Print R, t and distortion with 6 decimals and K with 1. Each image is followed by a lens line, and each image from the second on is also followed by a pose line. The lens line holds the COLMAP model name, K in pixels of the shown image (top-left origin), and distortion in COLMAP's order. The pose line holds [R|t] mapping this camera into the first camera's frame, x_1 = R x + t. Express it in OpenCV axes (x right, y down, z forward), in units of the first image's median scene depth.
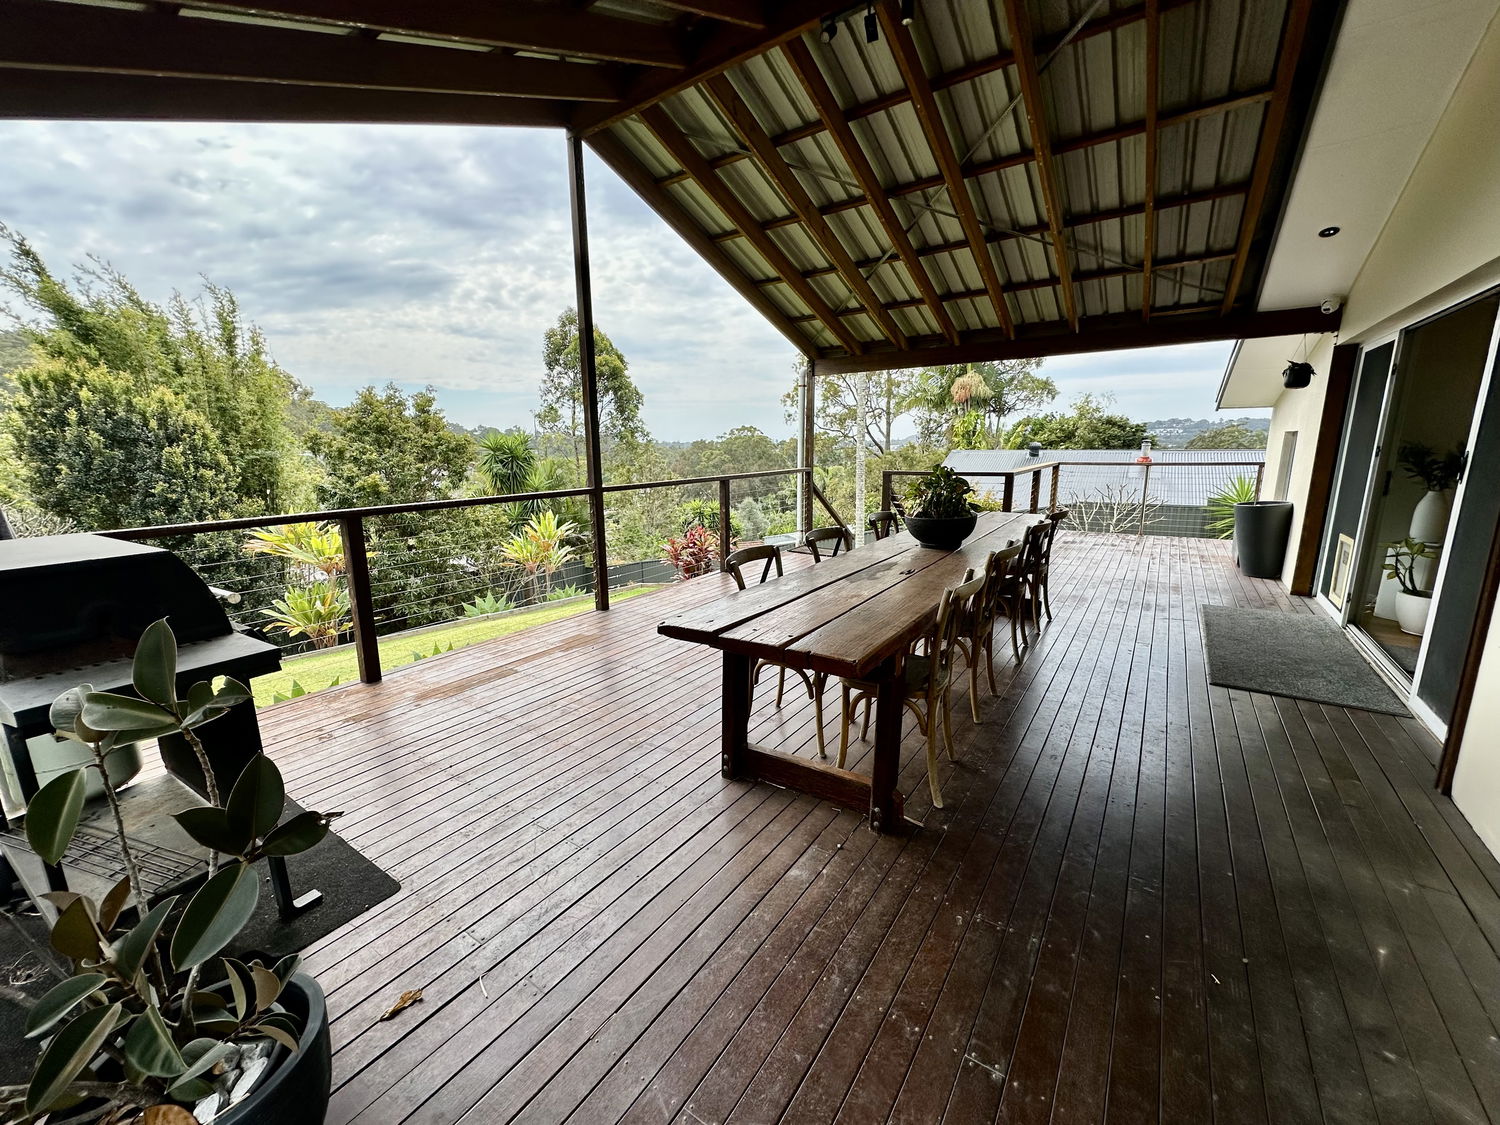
lens RADIAL K [[603.9, 0, 750.3], [0, 603.9, 557.5], [0, 0, 1]] dist [-0.002014, 0.000337]
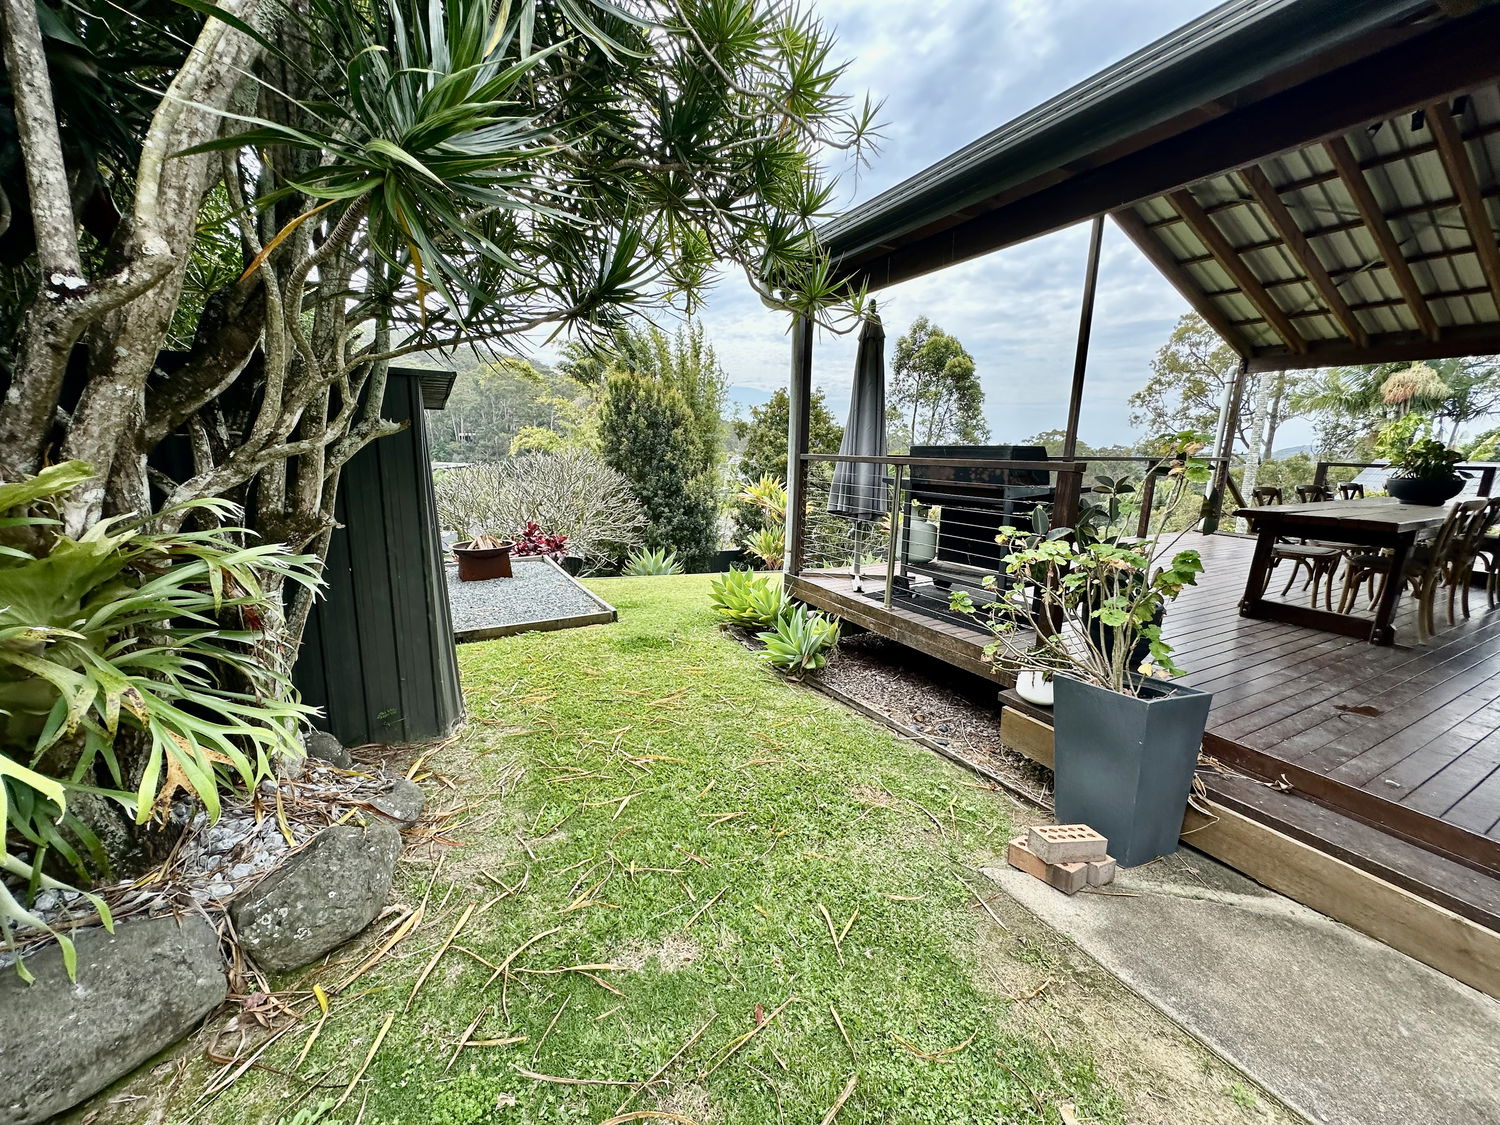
lens RADIAL K [[603.9, 0, 750.3], [0, 603.9, 557.5], [0, 0, 1]] dist [-0.002014, 0.000337]
pose [[0.893740, 0.114118, -0.433828, -0.097799], [-0.115266, 0.993050, 0.023758, 0.057354], [0.433524, 0.028772, 0.900683, -0.191429]]
